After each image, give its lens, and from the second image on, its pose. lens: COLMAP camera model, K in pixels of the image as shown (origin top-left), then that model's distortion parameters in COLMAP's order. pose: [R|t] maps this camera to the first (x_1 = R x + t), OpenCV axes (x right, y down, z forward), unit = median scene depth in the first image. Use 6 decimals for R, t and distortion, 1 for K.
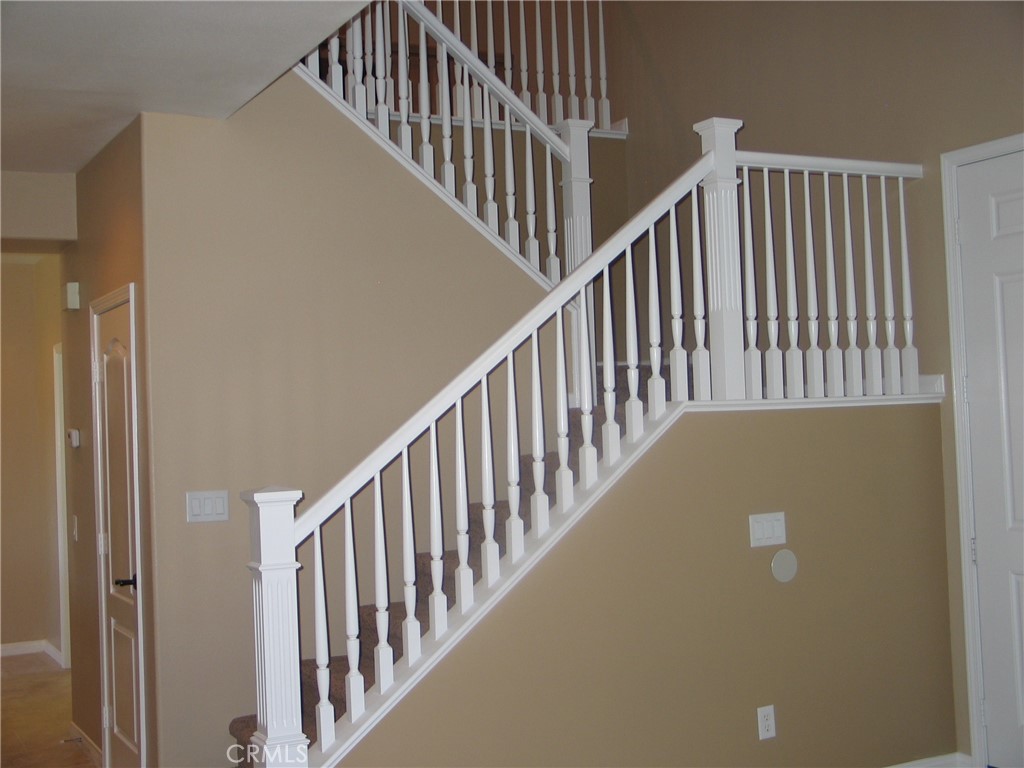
lens RADIAL K [[1321.6, 0, 512.0], [0, 1321.6, 384.0], [0, 0, 1]] dist [-0.060334, 0.112250]
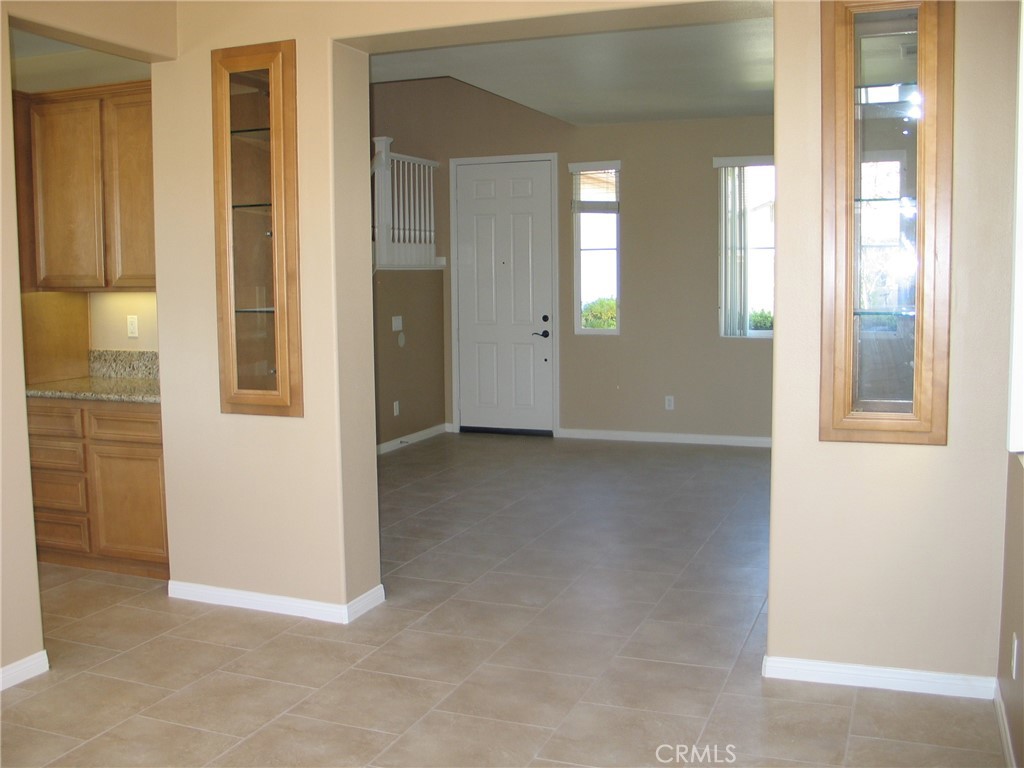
lens RADIAL K [[1058.8, 0, 512.0], [0, 1058.8, 384.0], [0, 0, 1]] dist [-0.187539, 0.205882]
pose [[0.755331, -0.039808, 0.654133, -0.811976], [-0.036945, 0.993979, 0.103151, 0.019825], [-0.654301, -0.102080, 0.749313, -0.470126]]
